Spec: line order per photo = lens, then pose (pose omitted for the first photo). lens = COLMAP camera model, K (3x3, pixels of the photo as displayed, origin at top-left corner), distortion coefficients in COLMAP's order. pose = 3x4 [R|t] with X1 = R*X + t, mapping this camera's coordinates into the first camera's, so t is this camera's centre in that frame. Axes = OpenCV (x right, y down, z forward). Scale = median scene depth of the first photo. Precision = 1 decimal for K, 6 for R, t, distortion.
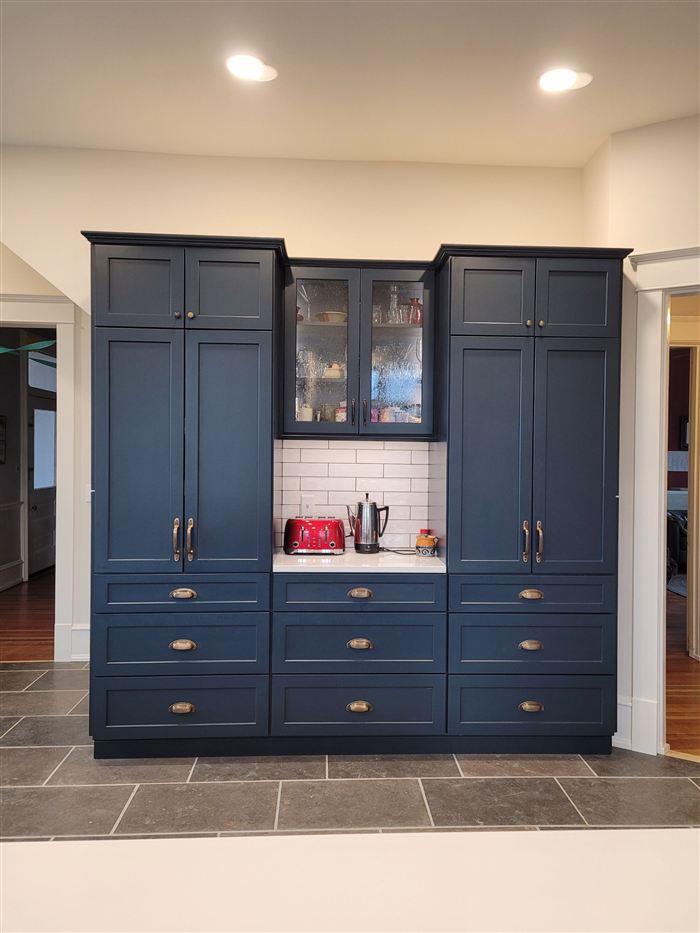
lens RADIAL K [[705.3, 0, 353.2], [0, 705.3, 466.9], [0, 0, 1]] dist [0.029433, -0.007129]
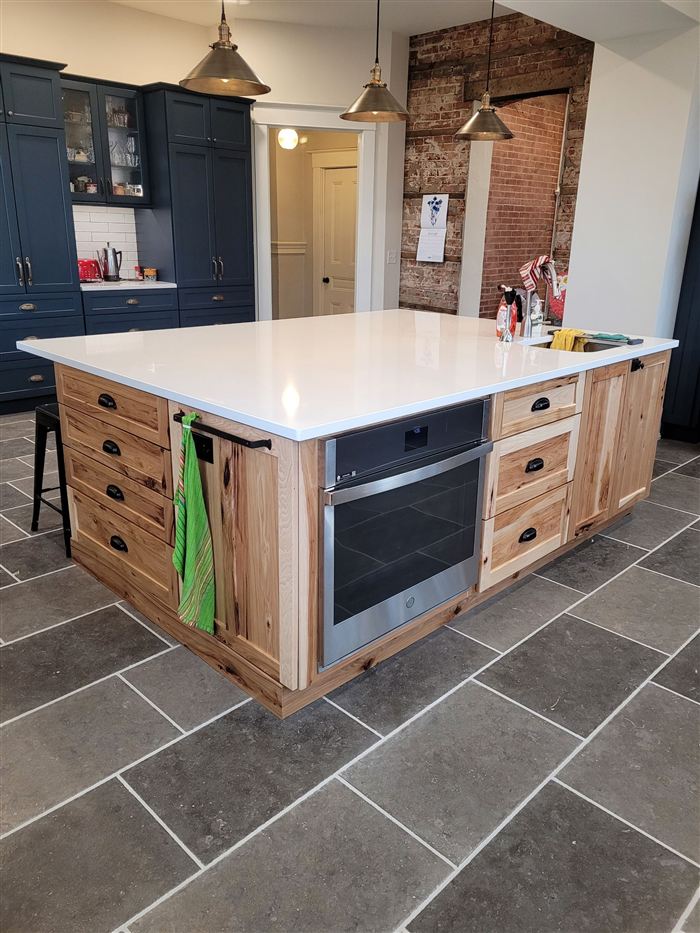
lens RADIAL K [[705.3, 0, 352.2], [0, 705.3, 464.1], [0, 0, 1]] dist [0.029433, -0.007129]
pose [[0.756564, -0.198505, 0.623062, -0.683605], [-0.006755, 0.950389, 0.310992, 0.012127], [-0.653885, -0.239494, 0.717689, -0.642313]]
